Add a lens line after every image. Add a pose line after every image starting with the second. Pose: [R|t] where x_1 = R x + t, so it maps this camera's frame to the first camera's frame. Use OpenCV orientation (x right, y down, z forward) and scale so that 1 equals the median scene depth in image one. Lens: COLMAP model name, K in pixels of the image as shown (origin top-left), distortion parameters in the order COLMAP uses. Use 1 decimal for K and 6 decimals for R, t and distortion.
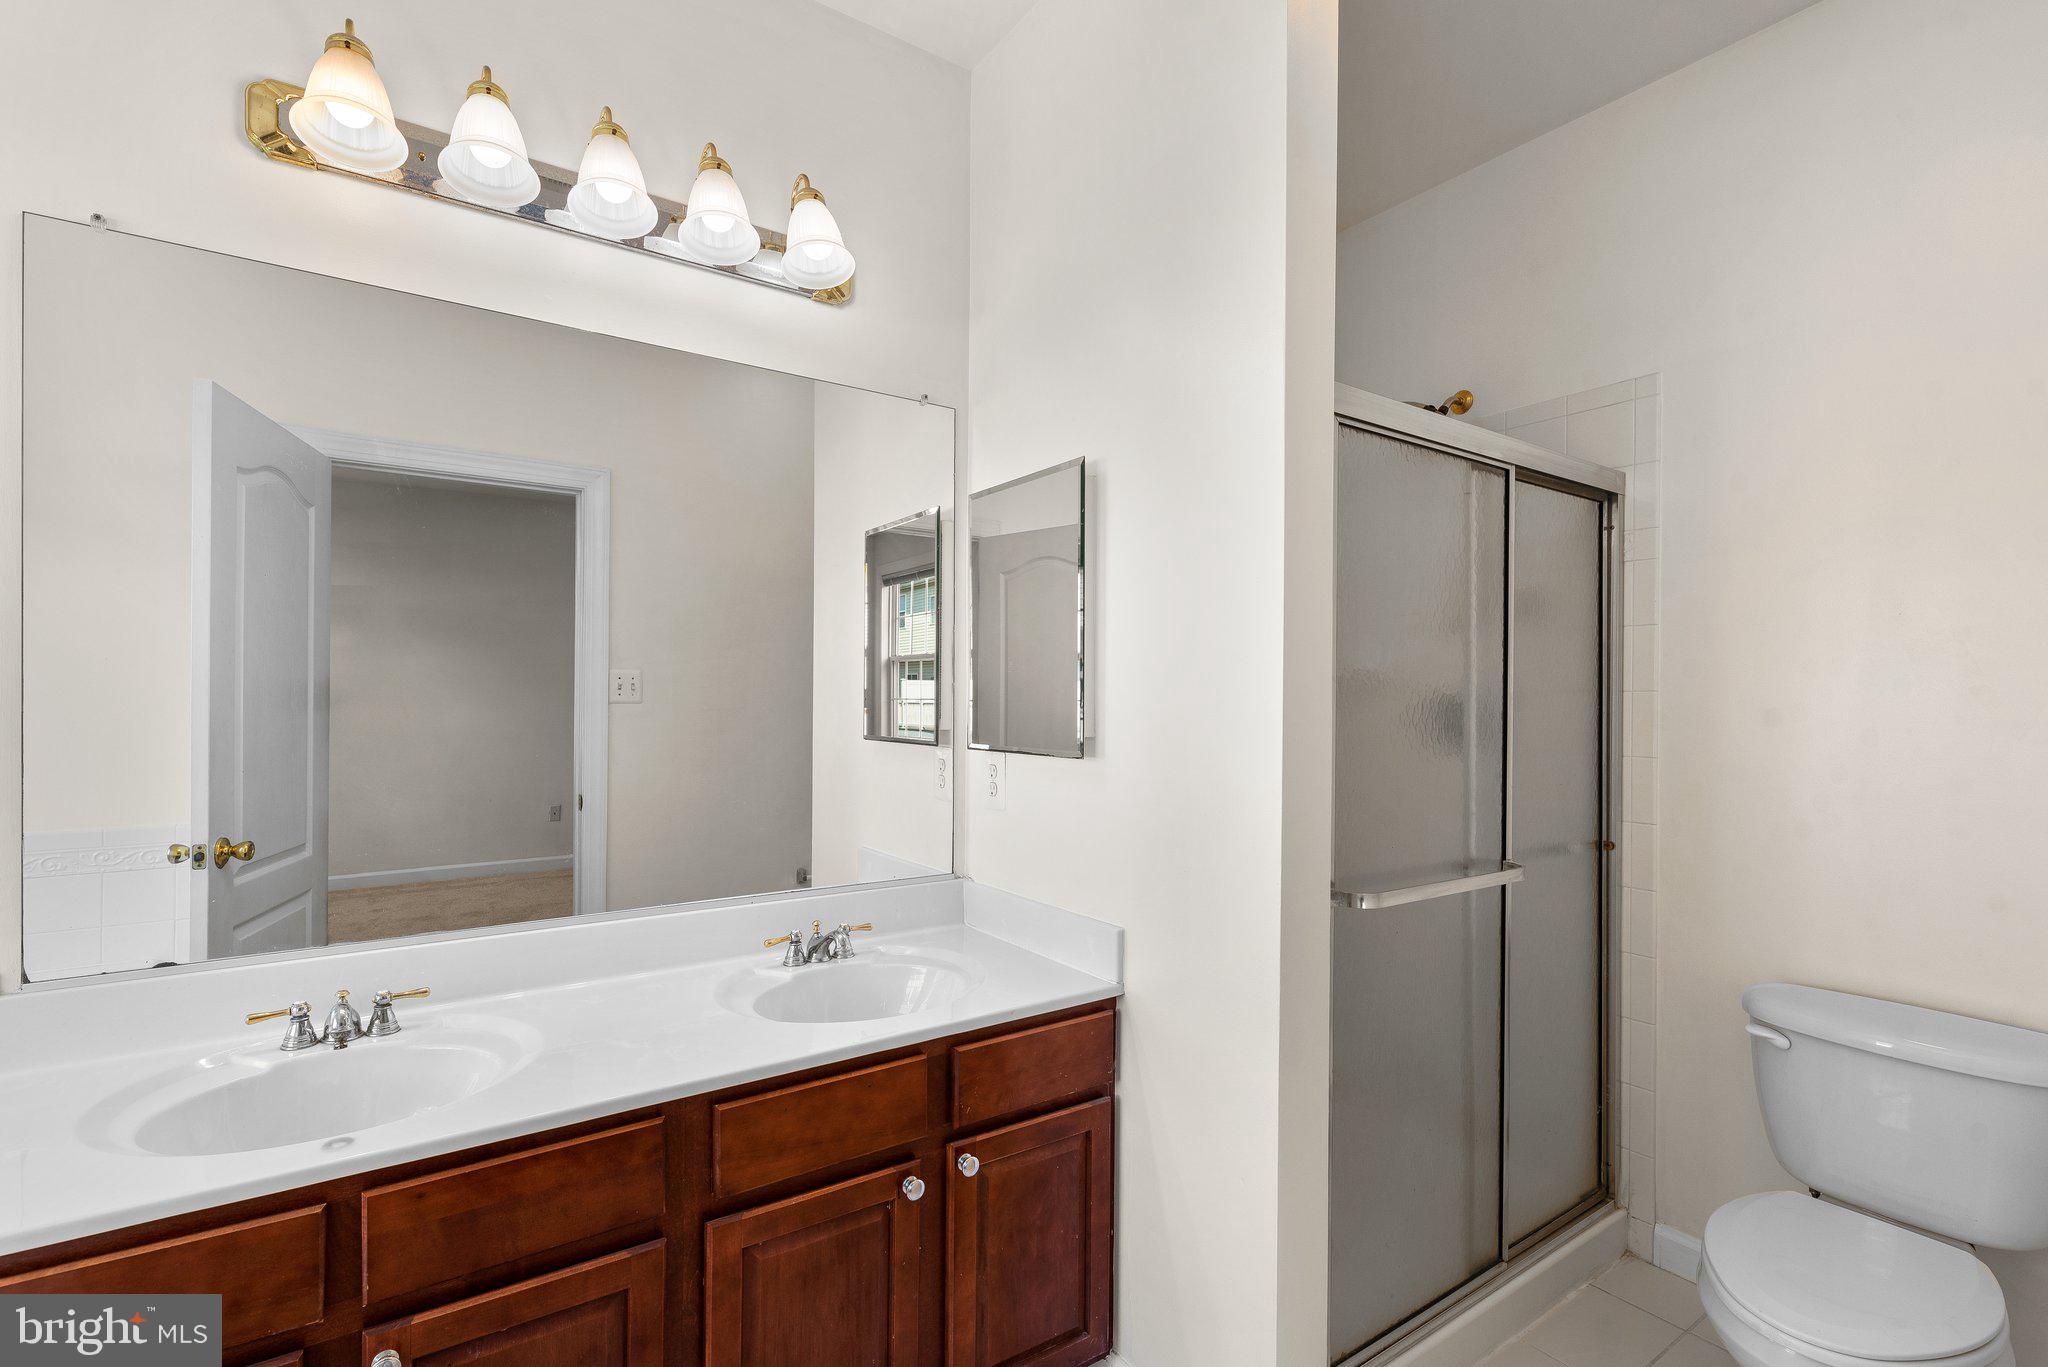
lens RADIAL K [[925.9, 0, 1017.9], [0, 925.9, 708.3], [0, 0, 1]] dist [0.001216, -0.000145]
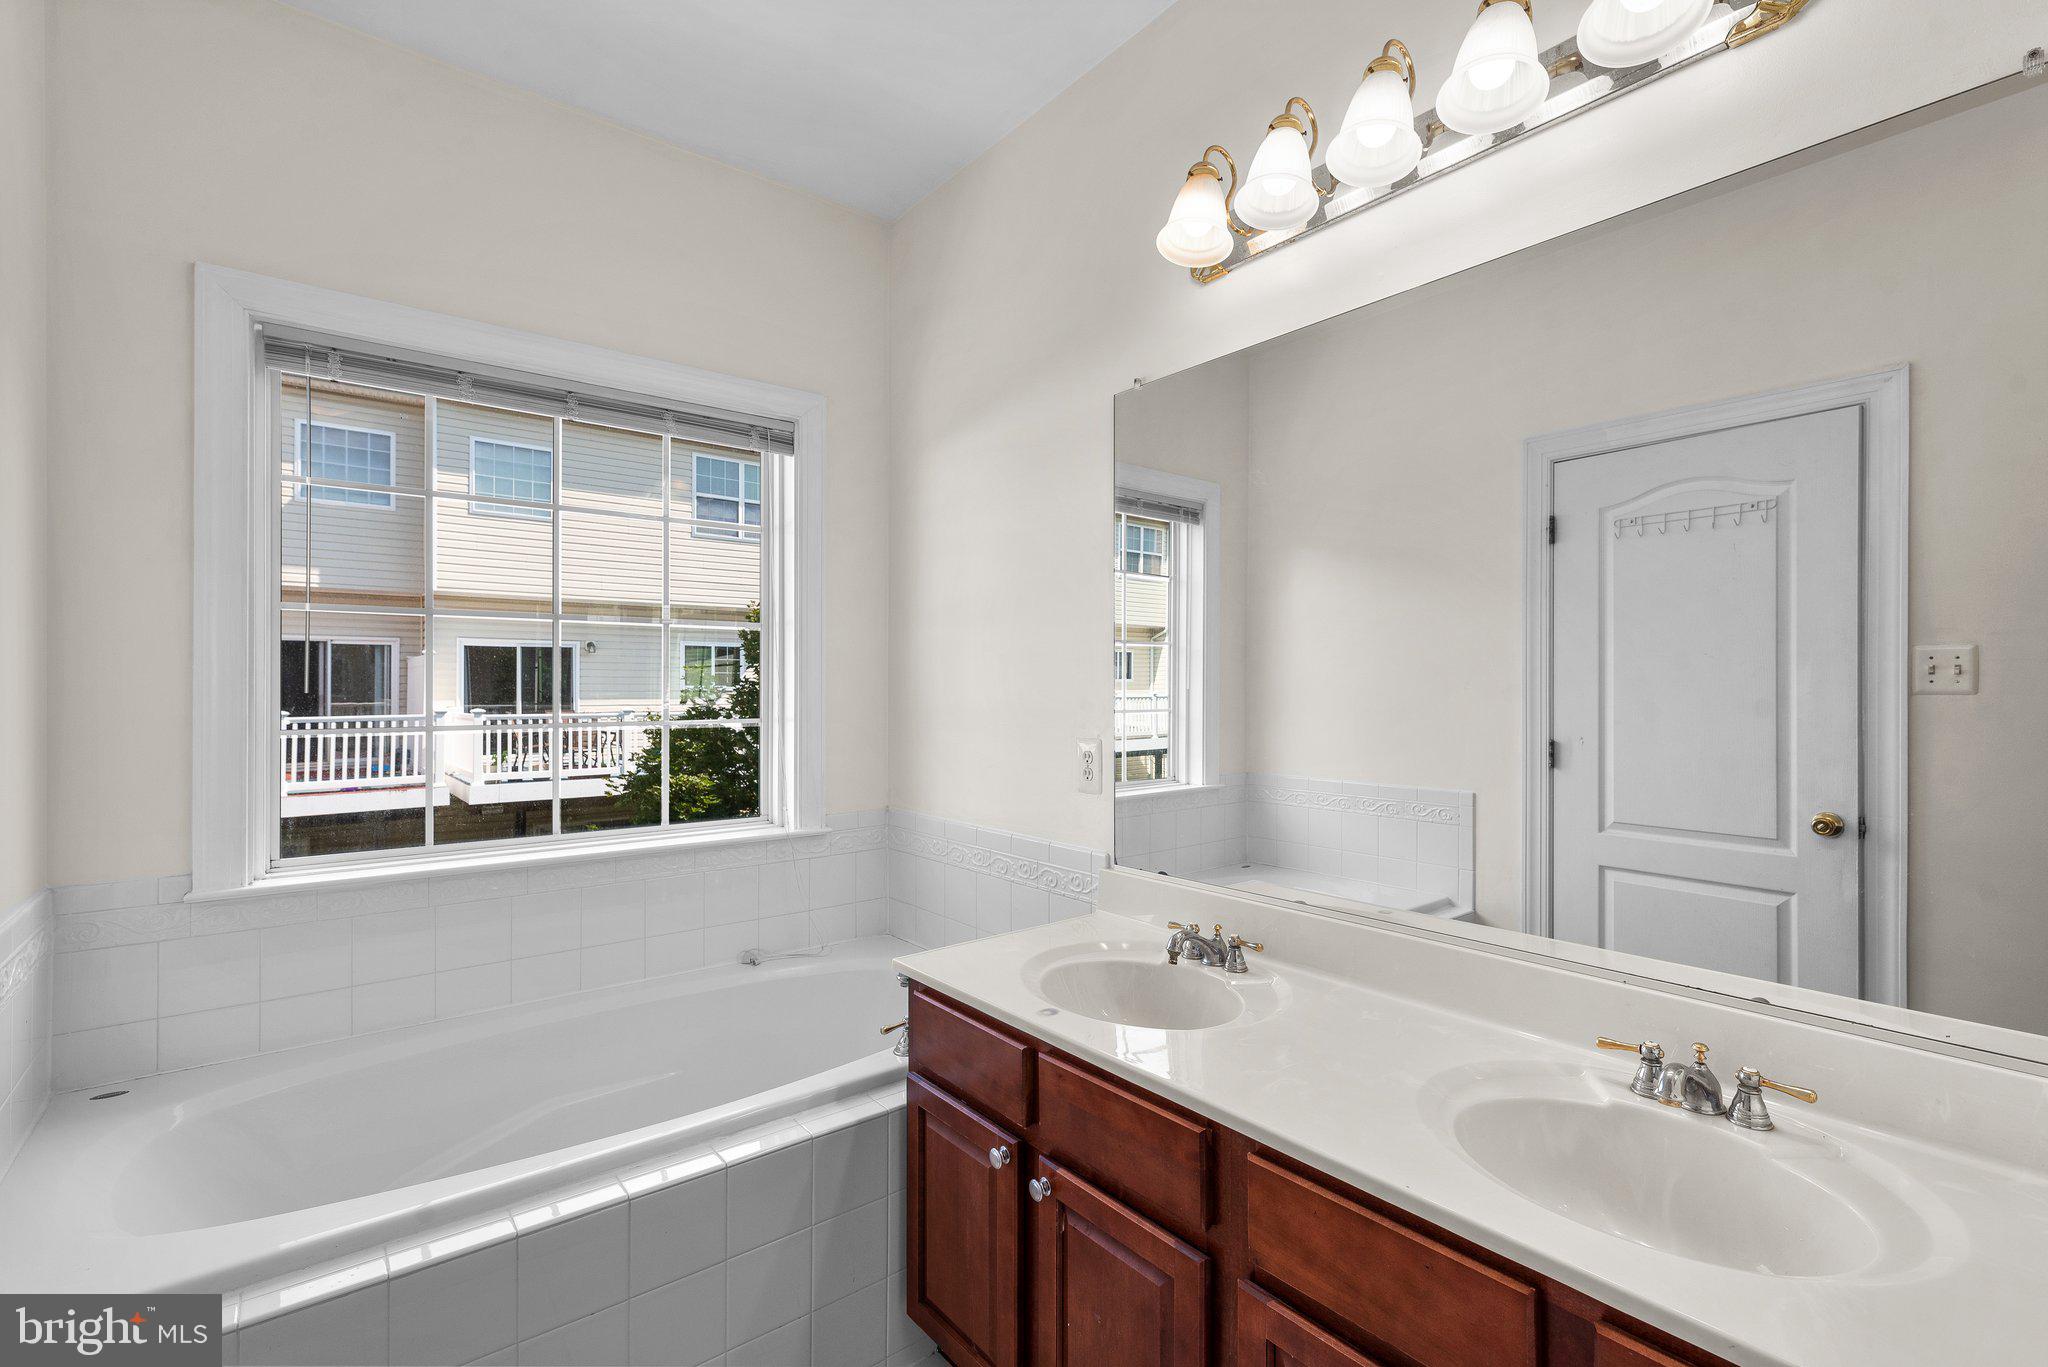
lens RADIAL K [[912.5, 0, 1023.9], [0, 912.5, 689.1], [0, 0, 1]] dist [-0.000008, -0.000138]
pose [[0.072030, -0.003894, -0.997395, 0.445153], [-0.005845, 0.999974, -0.004326, -0.004253], [0.997385, 0.006141, 0.072006, 0.614634]]
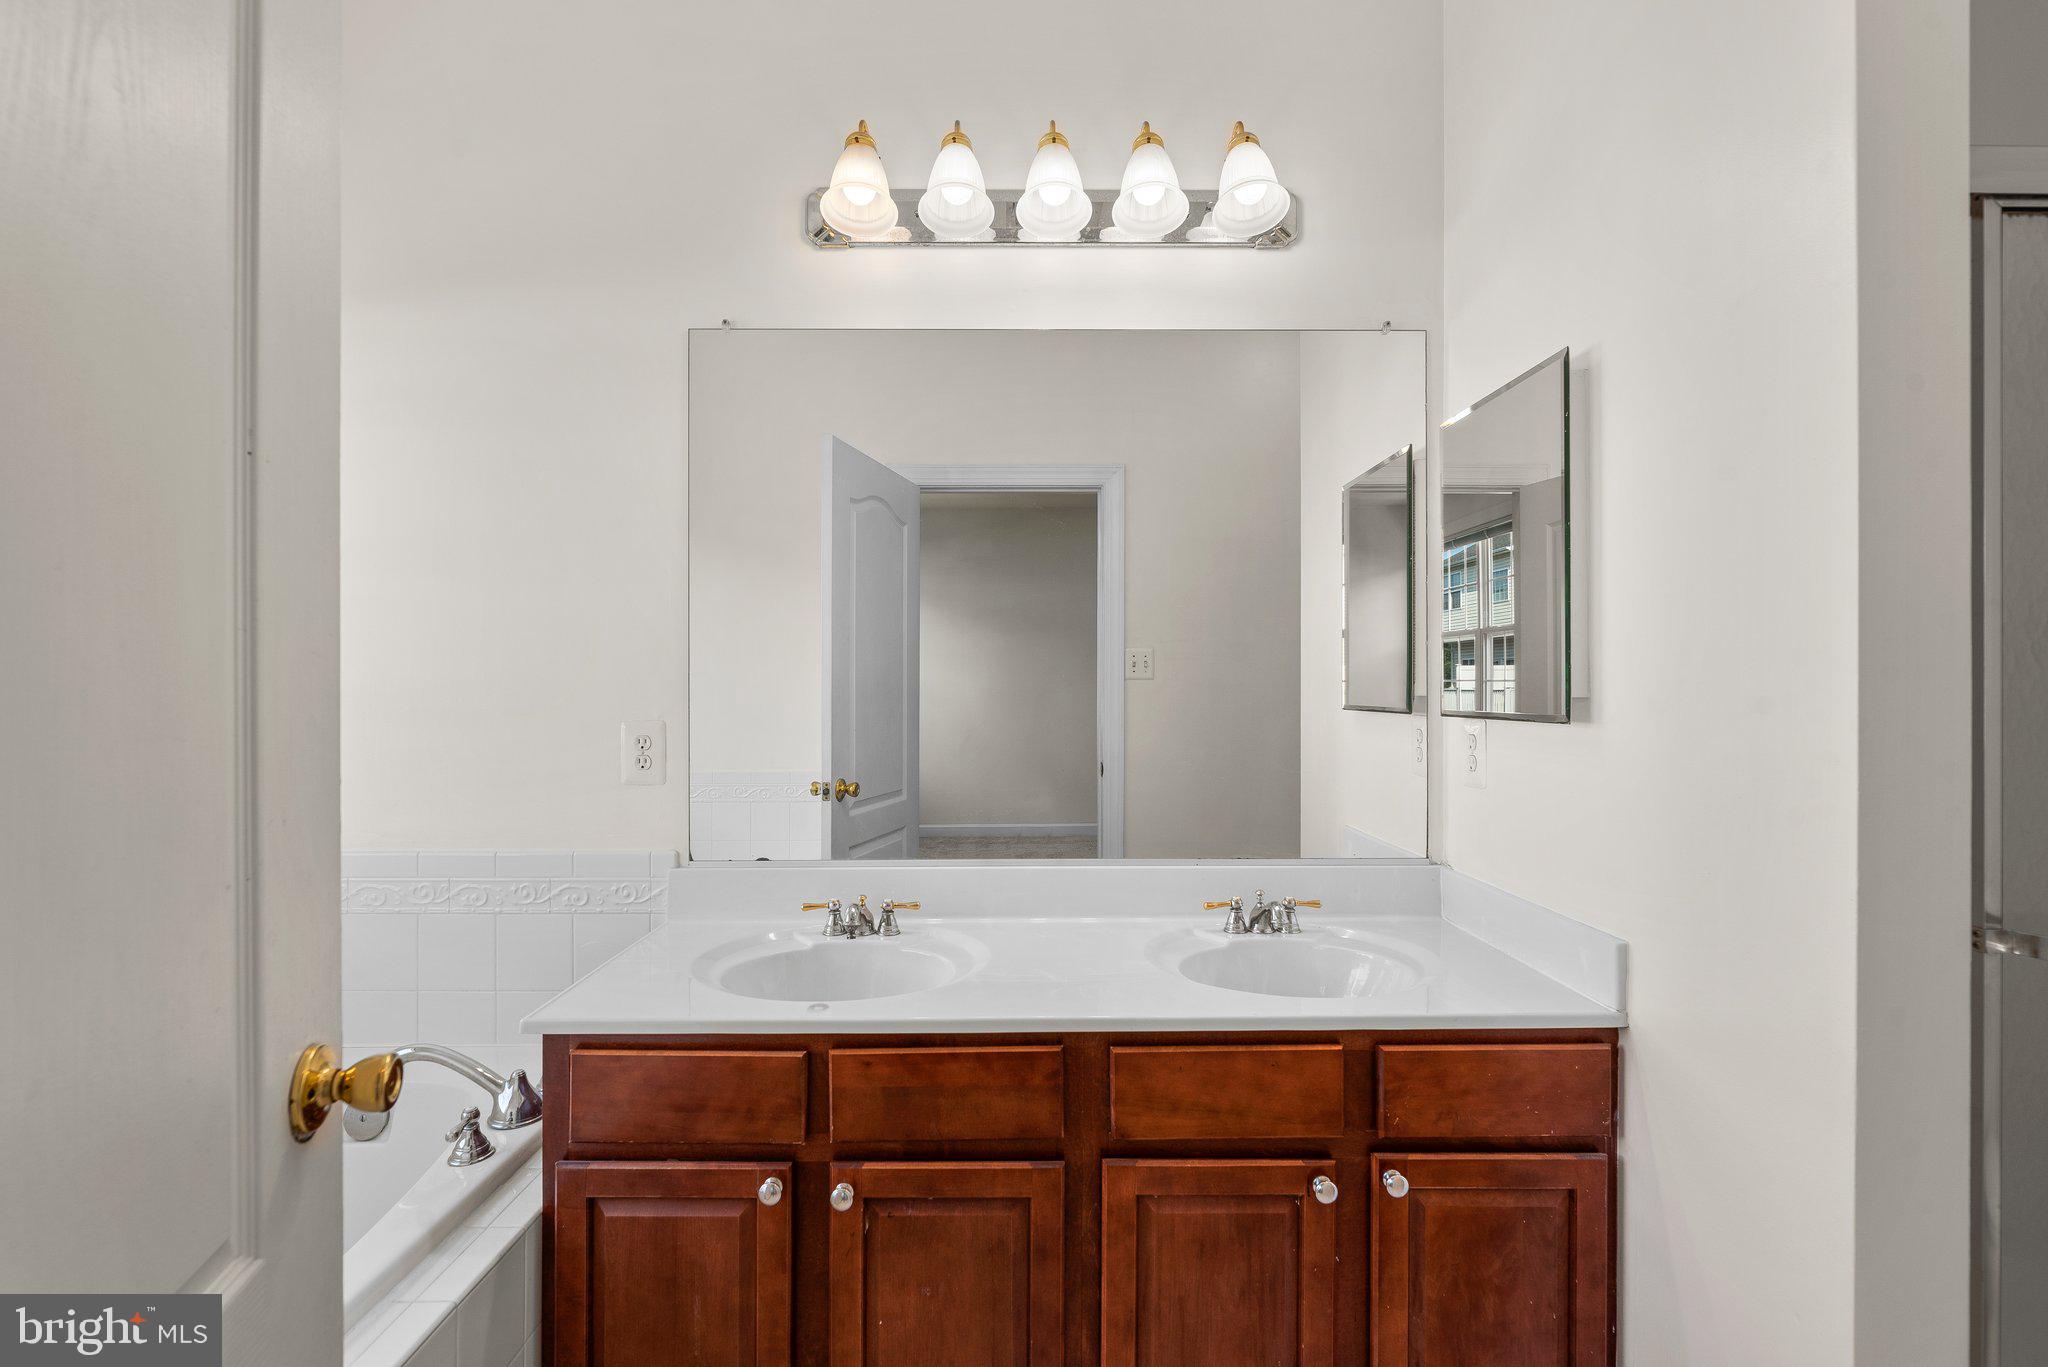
lens RADIAL K [[915.9, 0, 1024.0], [0, 915.9, 693.5], [0, 0, 1]] dist [-0.001242, -0.000267]
pose [[0.829185, -0.003189, -0.558965, 0.137732], [0.000670, 0.999989, -0.004712, 0.035826], [0.558973, 0.003532, 0.829178, 0.088695]]
